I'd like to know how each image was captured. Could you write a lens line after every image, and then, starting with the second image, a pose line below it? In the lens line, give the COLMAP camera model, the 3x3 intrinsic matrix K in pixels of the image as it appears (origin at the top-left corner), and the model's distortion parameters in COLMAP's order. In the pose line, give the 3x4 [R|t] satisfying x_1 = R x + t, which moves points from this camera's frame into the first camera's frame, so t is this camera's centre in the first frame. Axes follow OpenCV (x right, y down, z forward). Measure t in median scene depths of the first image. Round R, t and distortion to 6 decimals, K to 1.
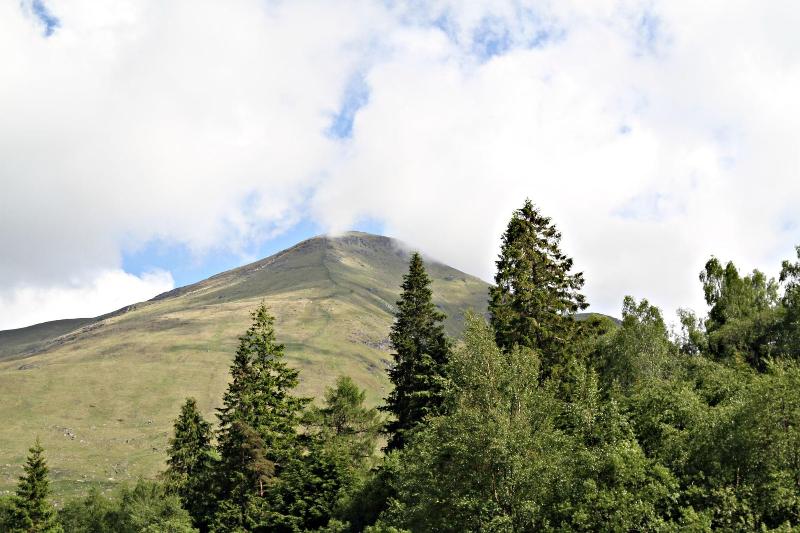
lens RADIAL K [[1132.0, 0, 399.9], [0, 1132.0, 267.7], [0, 0, 1]] dist [0.023282, 0.000000]
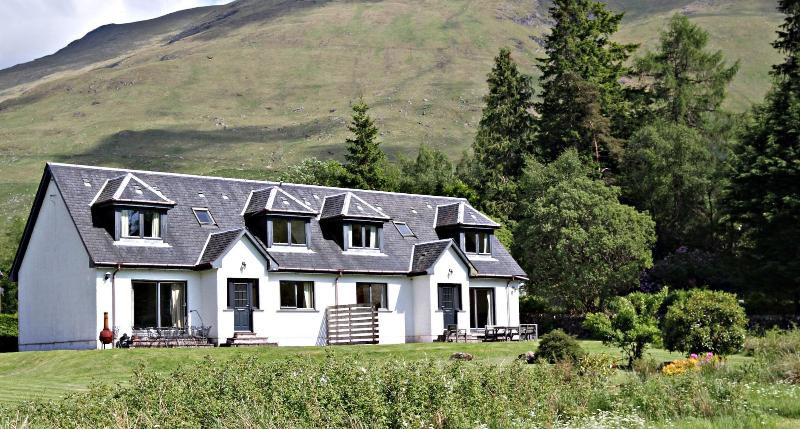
lens RADIAL K [[1163.4, 0, 394.7], [0, 1163.4, 221.6], [0, 0, 1]] dist [0.030157, 0.000000]
pose [[0.993752, -0.022497, -0.109318, -0.170429], [0.046987, 0.972773, 0.226948, 0.038847], [0.101236, -0.230666, 0.967752, 0.112688]]
